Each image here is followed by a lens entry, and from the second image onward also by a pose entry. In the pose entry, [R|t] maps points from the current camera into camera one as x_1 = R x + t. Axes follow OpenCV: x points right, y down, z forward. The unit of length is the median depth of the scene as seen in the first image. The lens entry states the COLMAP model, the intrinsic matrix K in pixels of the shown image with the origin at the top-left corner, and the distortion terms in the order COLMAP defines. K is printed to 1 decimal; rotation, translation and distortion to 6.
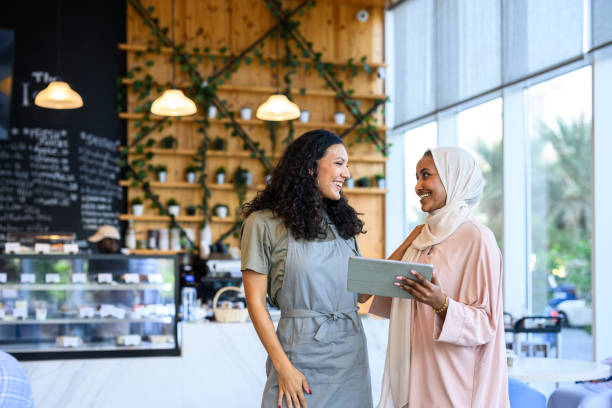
lens RADIAL K [[839.8, 0, 285.1], [0, 839.8, 266.9], [0, 0, 1]] dist [-0.006445, -0.035628]
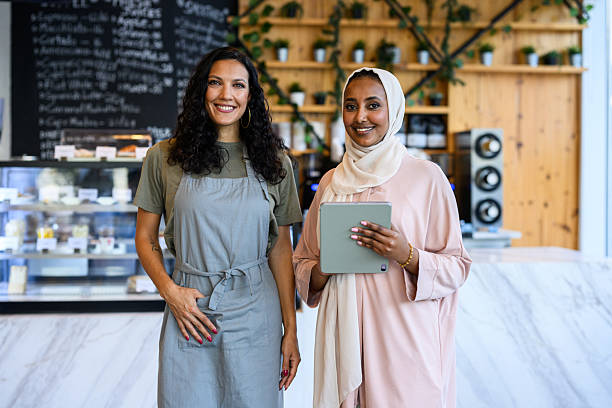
lens RADIAL K [[893.4, 0, 255.0], [0, 893.4, 170.3], [0, 0, 1]] dist [-0.005775, -0.011263]
pose [[0.982210, 0.006788, -0.187662, -0.017100], [-0.004484, 0.999909, 0.012698, -0.011837], [0.187732, -0.011631, 0.982151, 0.192767]]
